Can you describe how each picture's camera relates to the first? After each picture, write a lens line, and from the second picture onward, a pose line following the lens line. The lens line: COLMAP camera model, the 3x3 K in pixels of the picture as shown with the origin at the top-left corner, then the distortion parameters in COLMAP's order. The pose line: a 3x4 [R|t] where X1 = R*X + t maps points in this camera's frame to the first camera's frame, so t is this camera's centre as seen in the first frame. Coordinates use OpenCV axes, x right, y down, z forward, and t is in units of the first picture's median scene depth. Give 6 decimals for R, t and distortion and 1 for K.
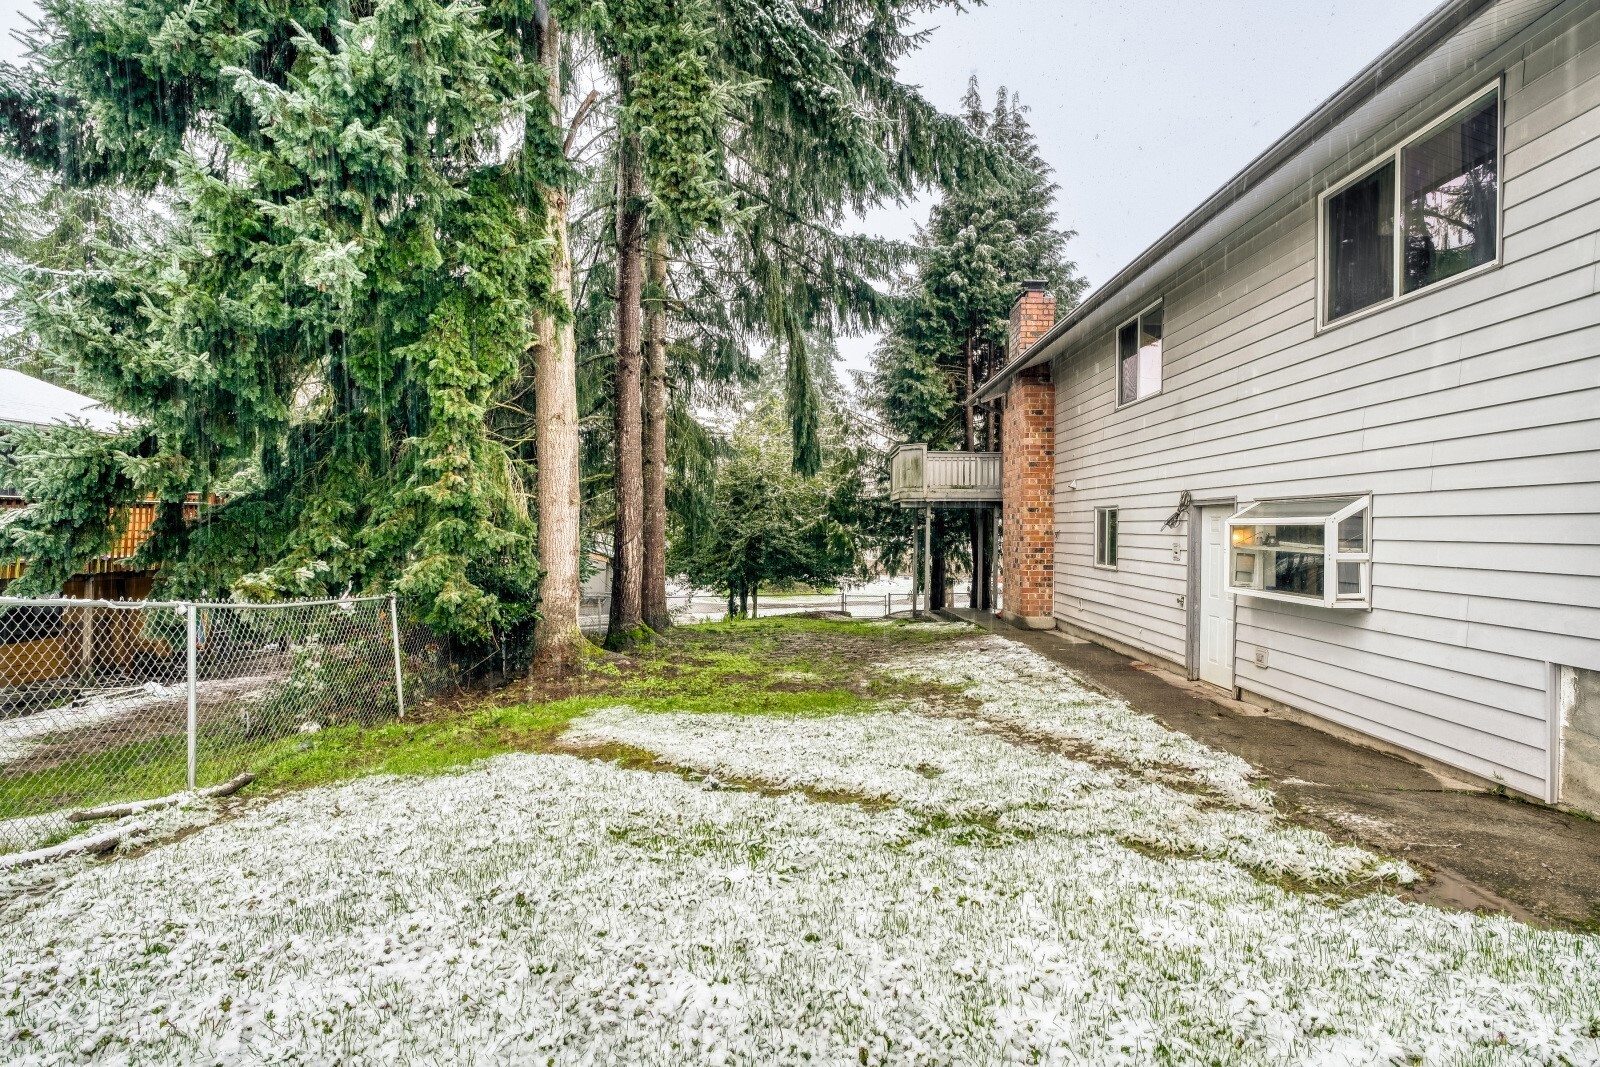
lens RADIAL K [[809.4, 0, 809.4], [0, 809.4, 527.0], [0, 0, 1]] dist [-0.005009, -0.001893]
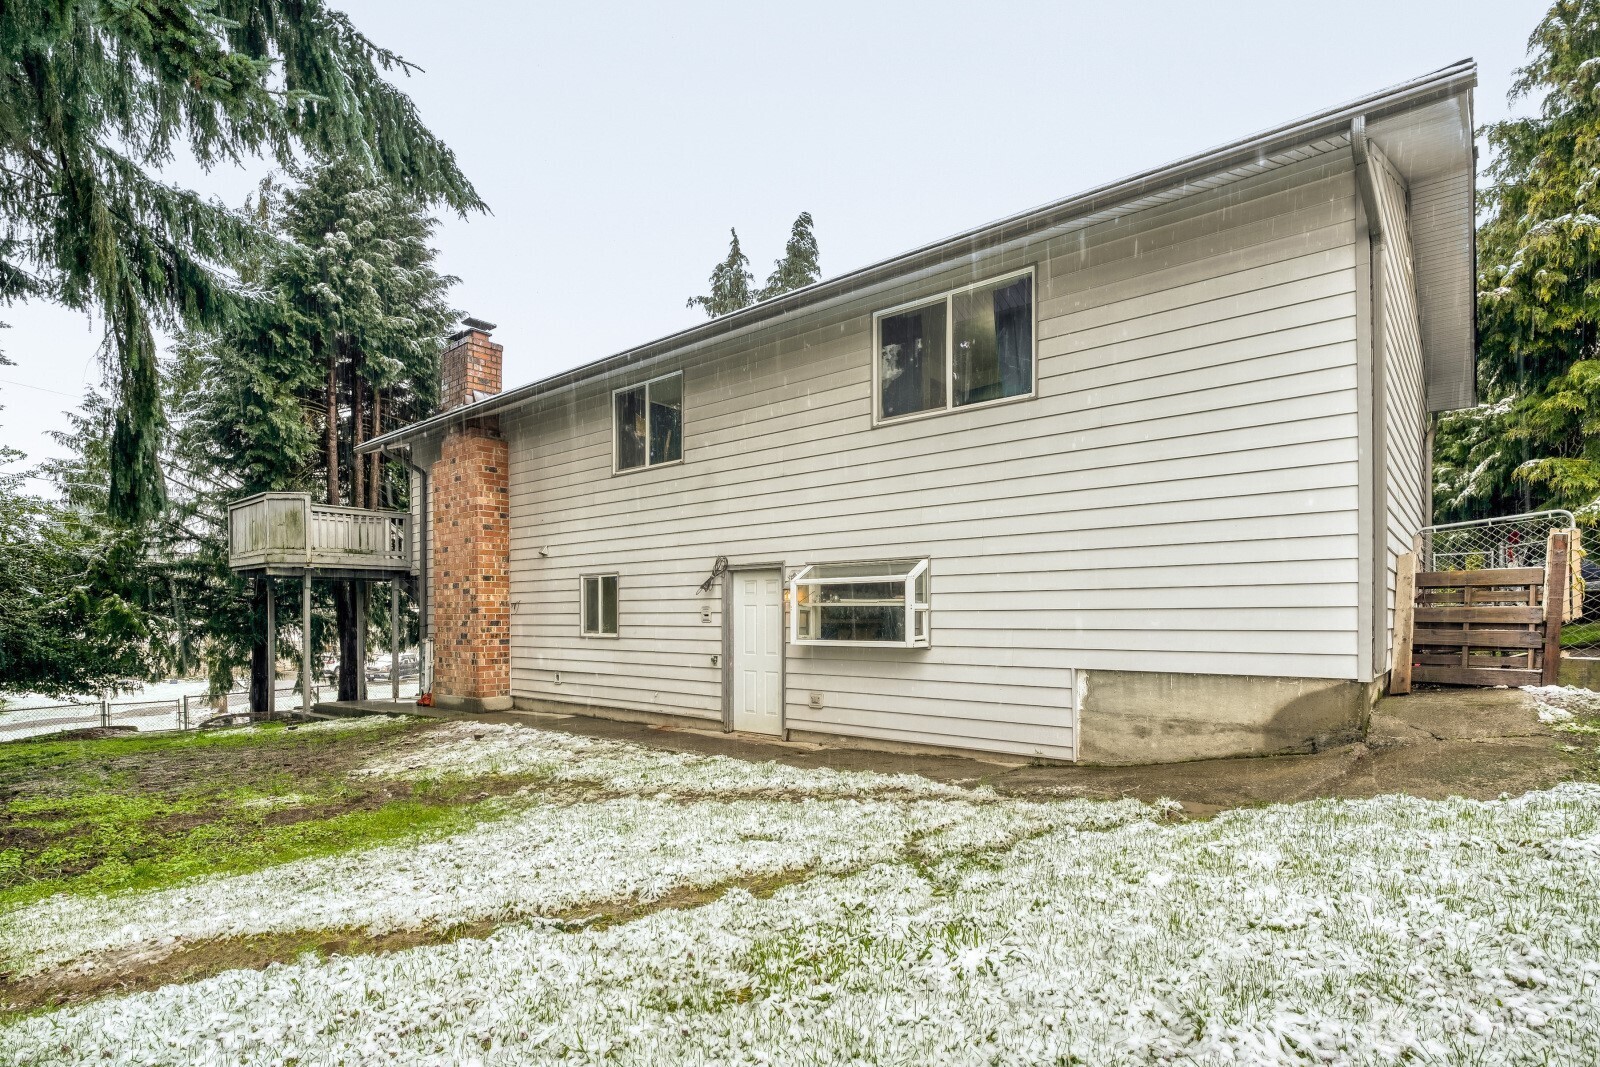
lens RADIAL K [[809.4, 0, 845.8], [0, 809.4, 624.4], [0, 0, 1]] dist [-0.005009, -0.001893]
pose [[0.620981, -0.022050, 0.783515, -0.224734], [0.011428, 0.999753, 0.019078, 0.021934], [-0.783742, -0.002894, 0.621080, 0.167592]]
